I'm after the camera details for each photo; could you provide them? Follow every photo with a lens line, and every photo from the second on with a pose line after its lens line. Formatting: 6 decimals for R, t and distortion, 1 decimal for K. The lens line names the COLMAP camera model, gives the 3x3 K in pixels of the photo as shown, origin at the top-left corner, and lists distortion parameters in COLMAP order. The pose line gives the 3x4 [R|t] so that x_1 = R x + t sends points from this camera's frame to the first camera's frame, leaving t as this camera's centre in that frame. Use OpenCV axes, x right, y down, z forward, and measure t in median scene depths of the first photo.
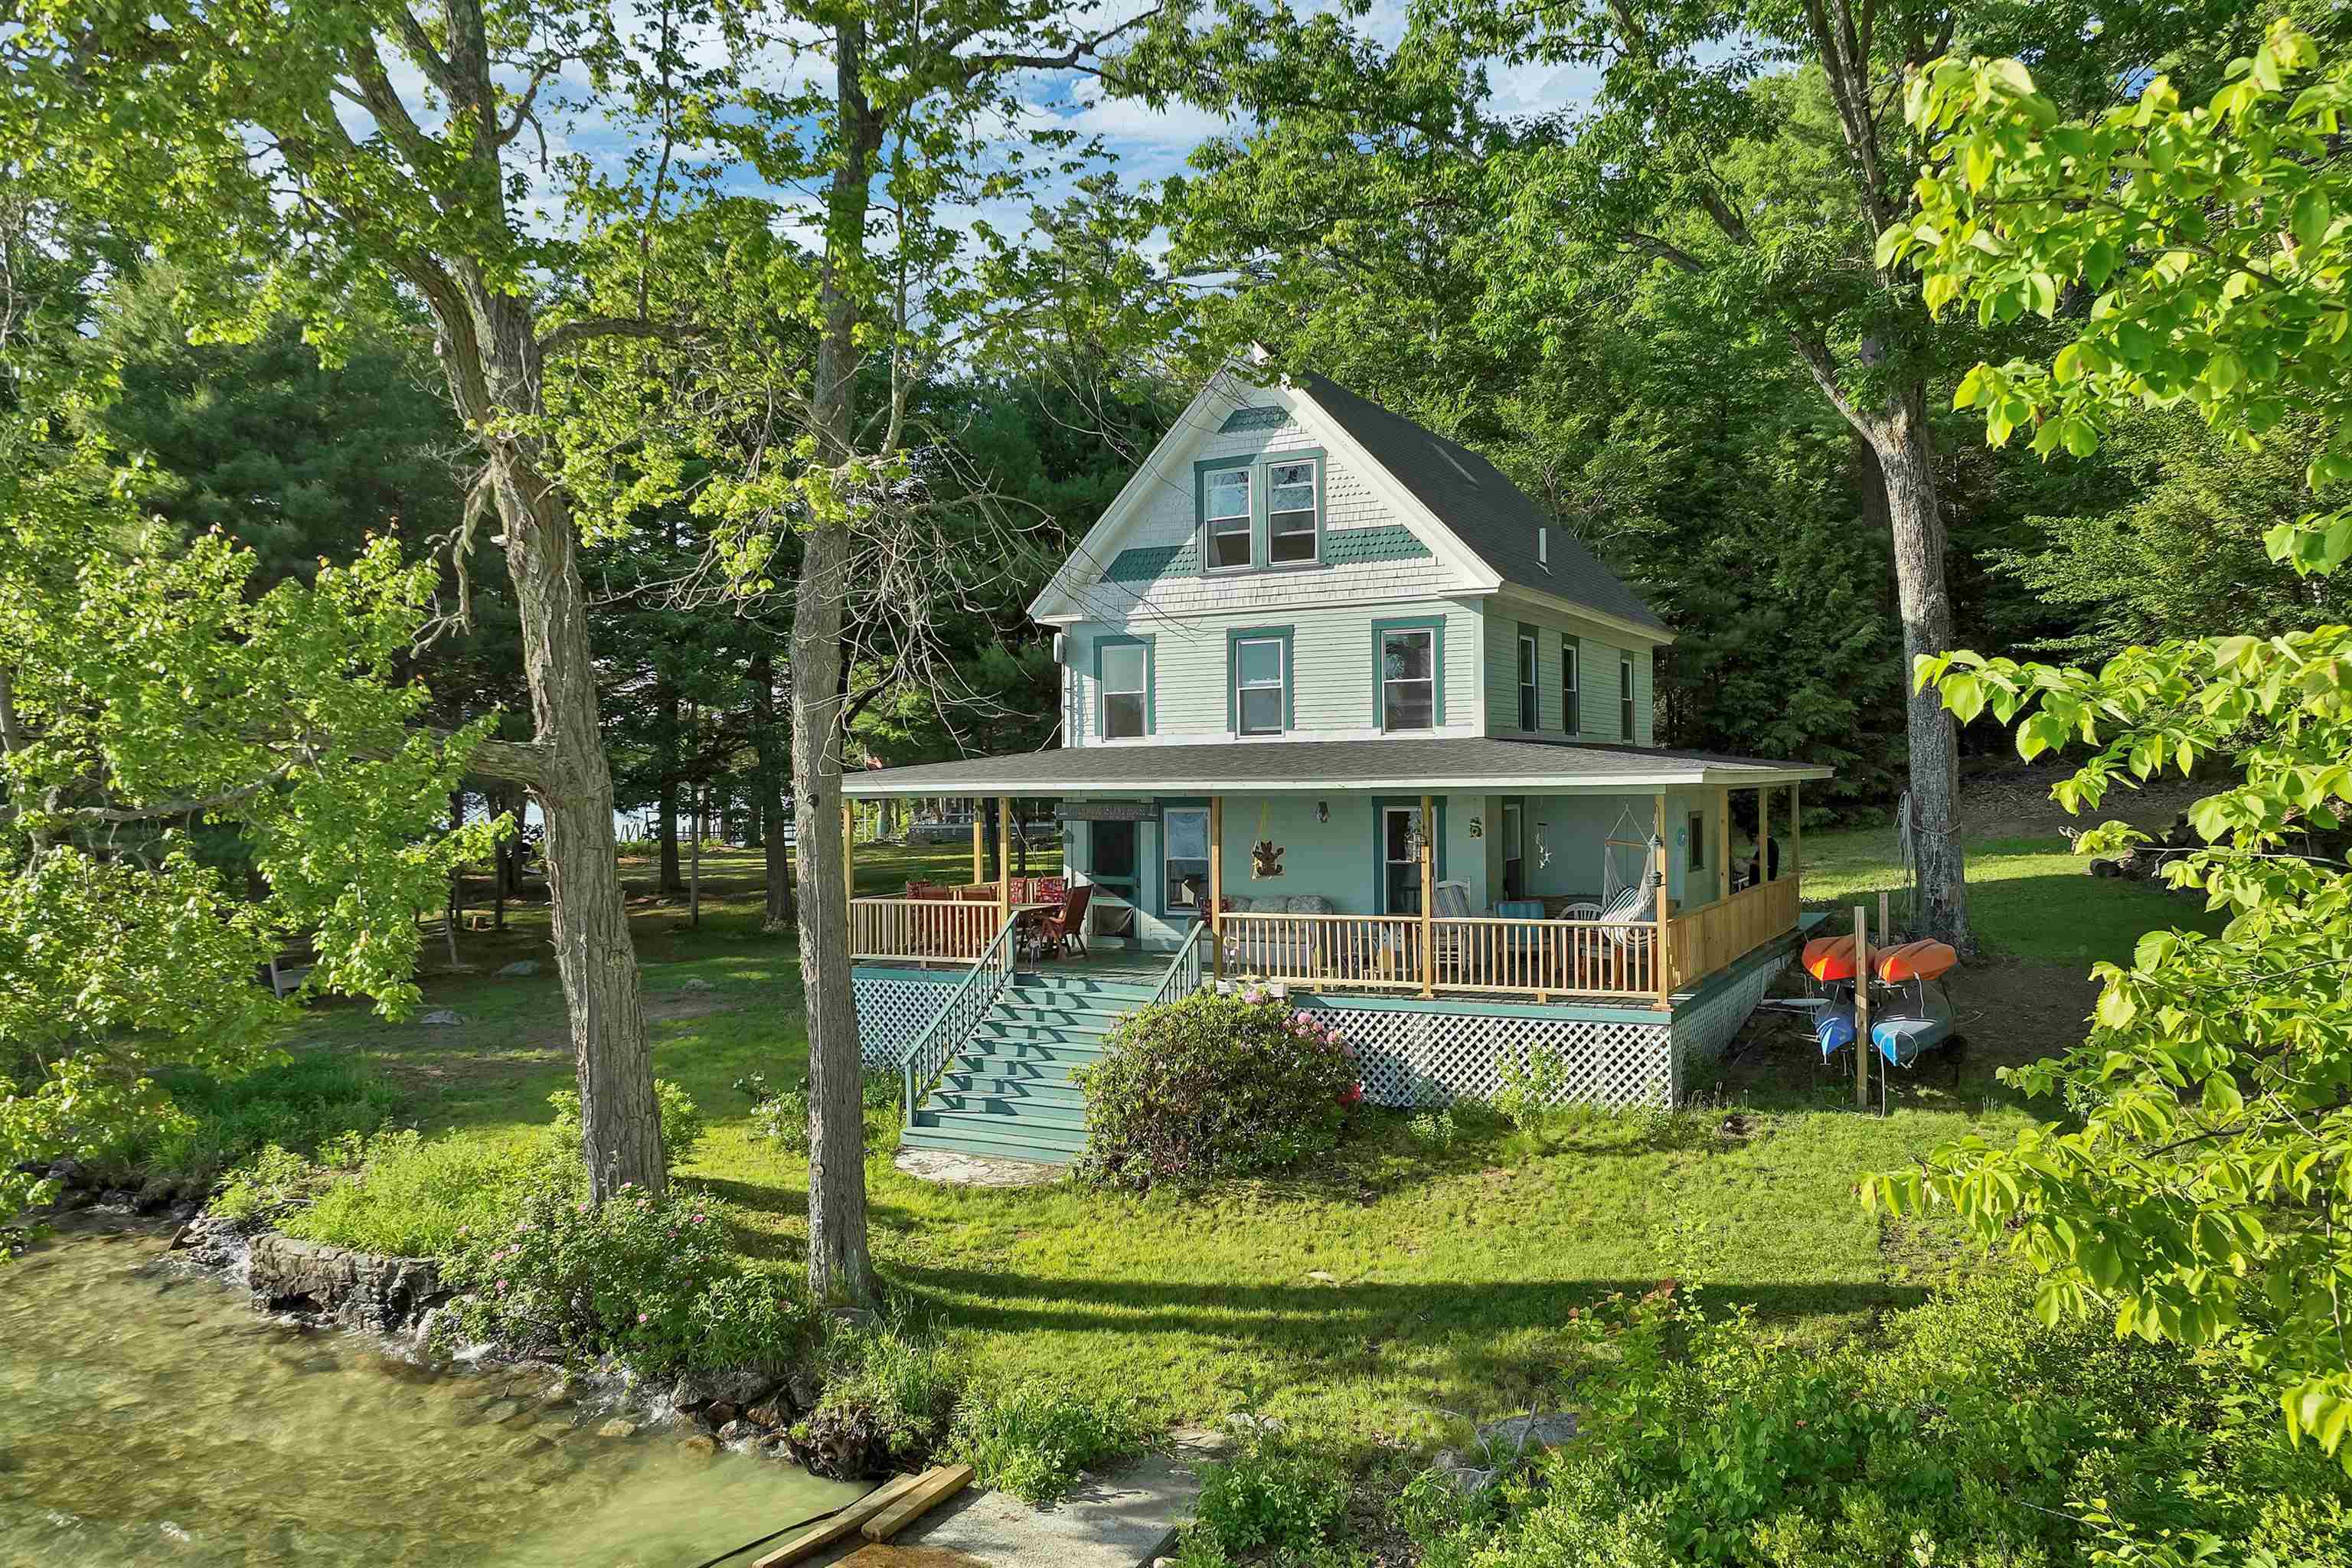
lens RADIAL K [[1660.8, 0, 1167.6], [0, 1660.8, 785.3], [0, 0, 1]] dist [0.005922, 0.001353]
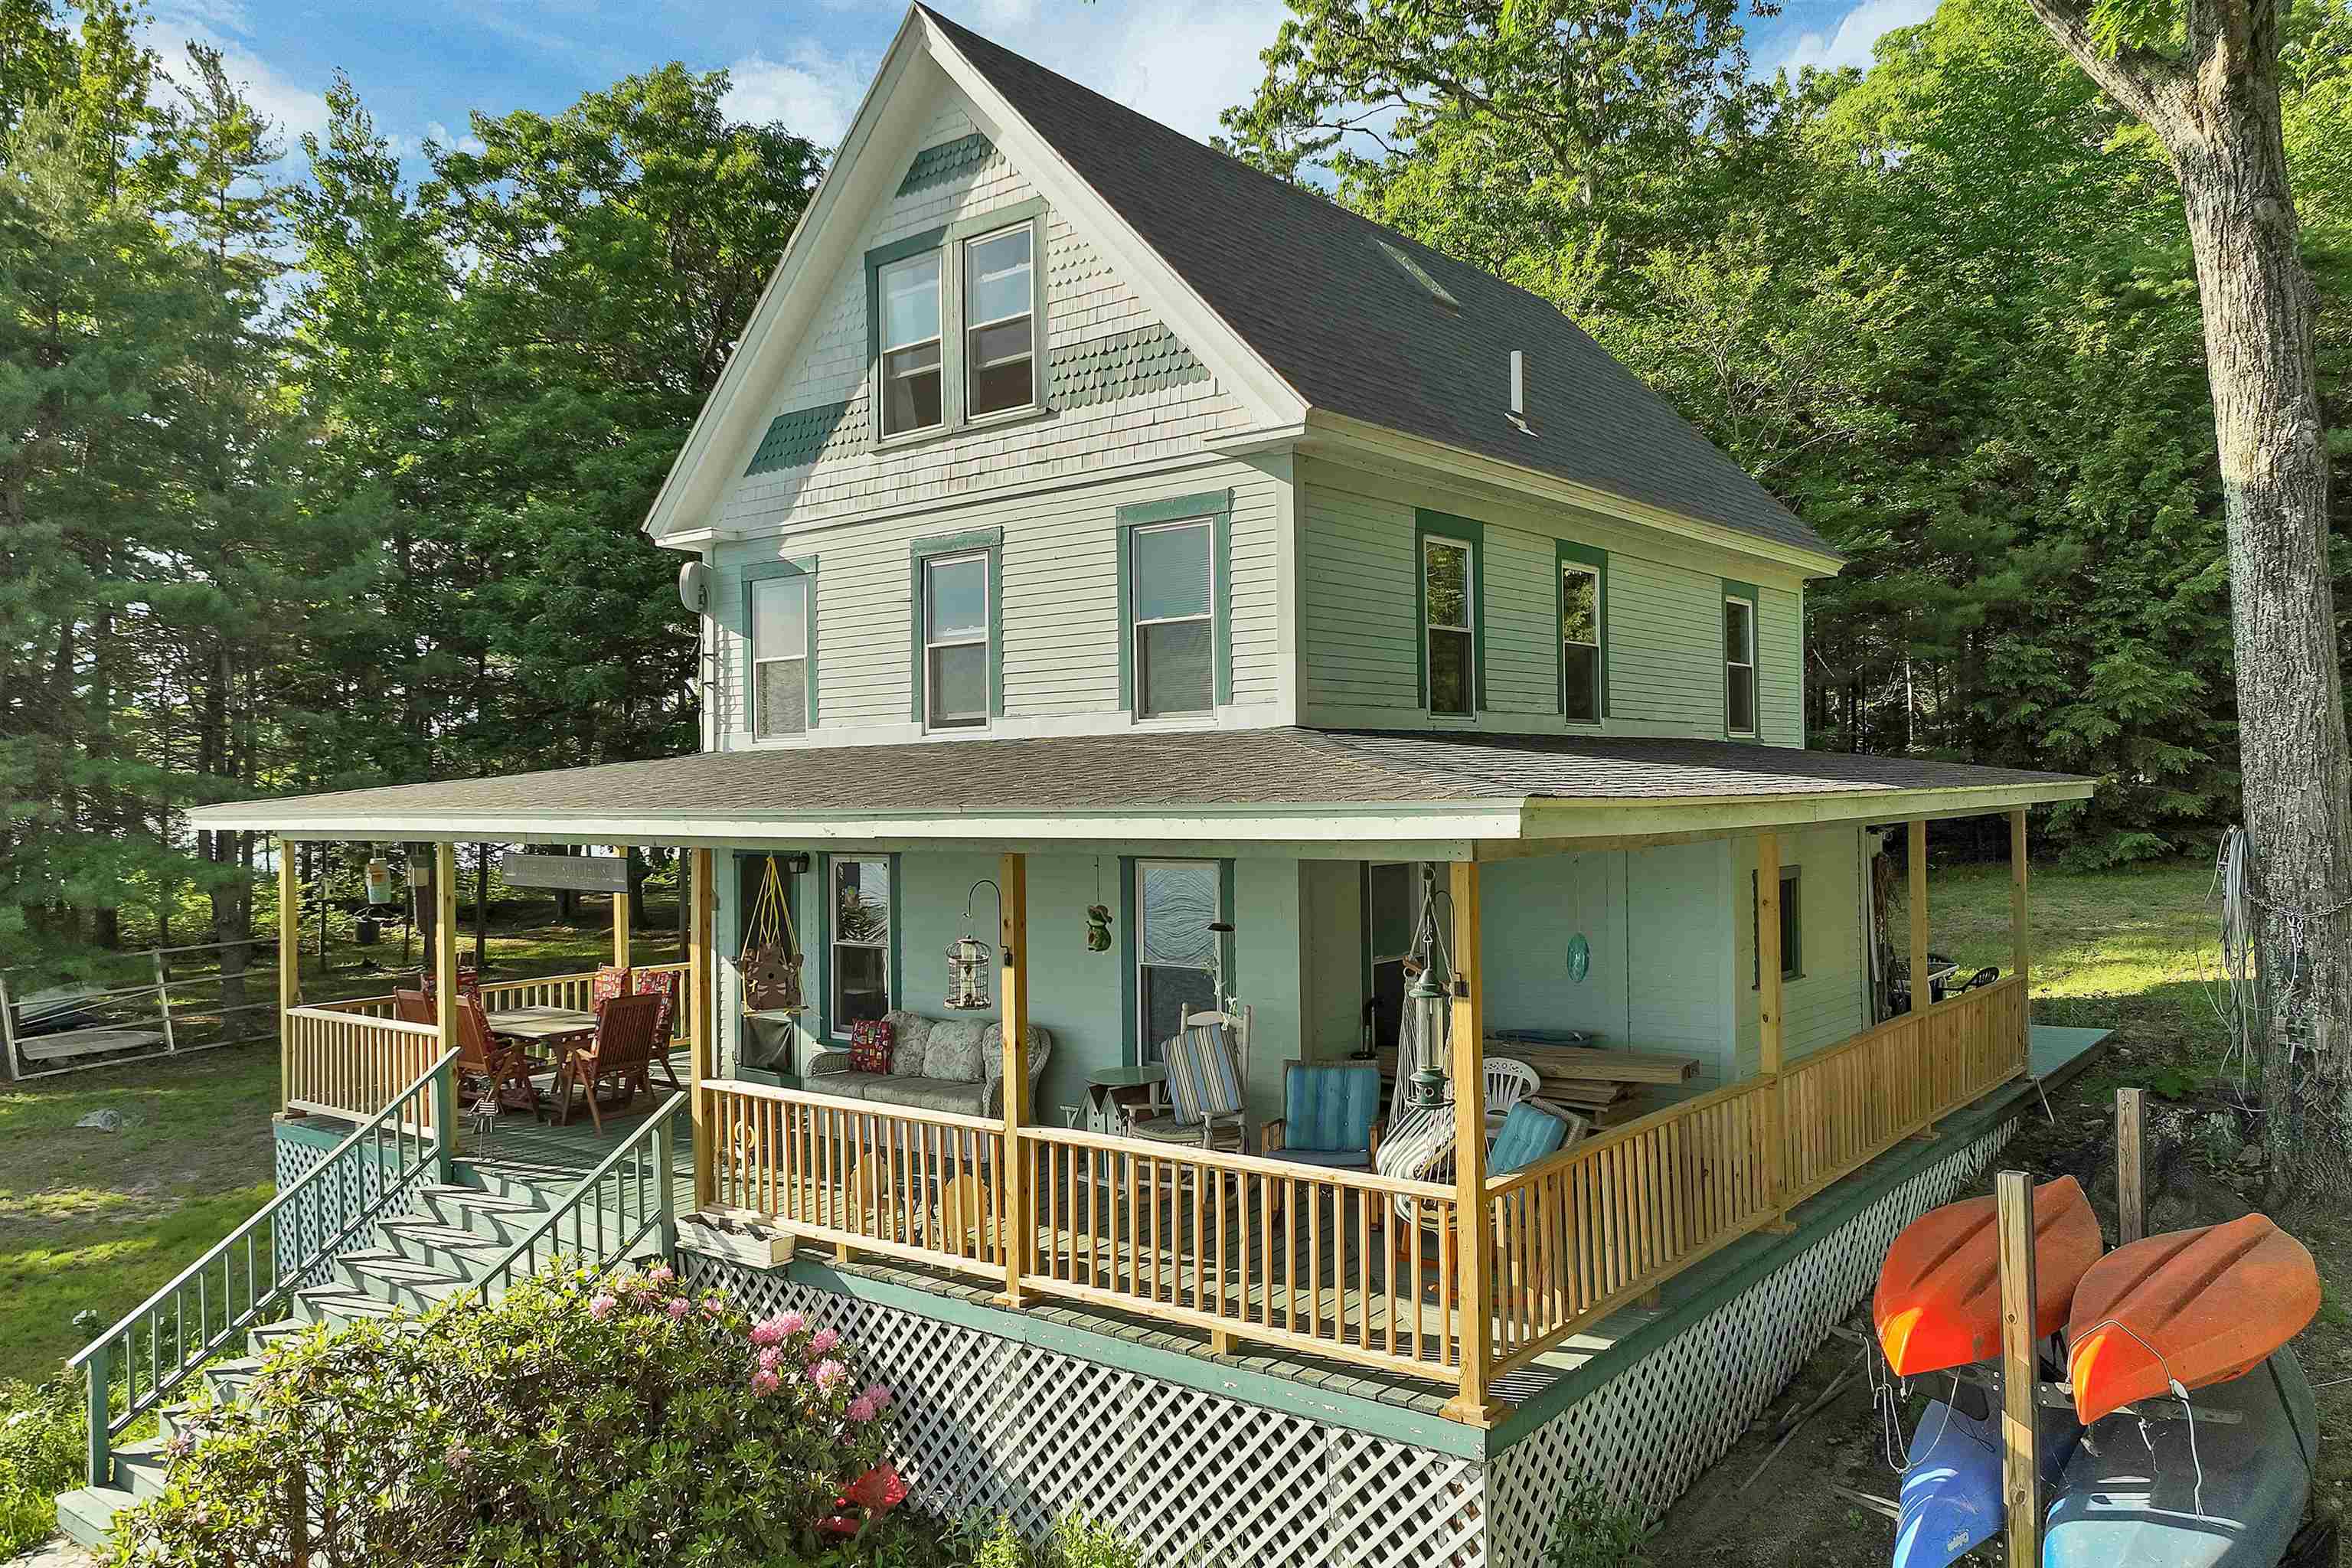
lens RADIAL K [[1664.2, 0, 1176.0], [0, 1664.2, 784.0], [0, 0, 1]] dist [-0.003218, 0.023953]
pose [[0.982697, -0.003297, -0.185191, 0.249055], [0.002848, 0.999992, -0.002690, -0.010001], [0.185198, 0.002116, 0.982699, 0.497177]]
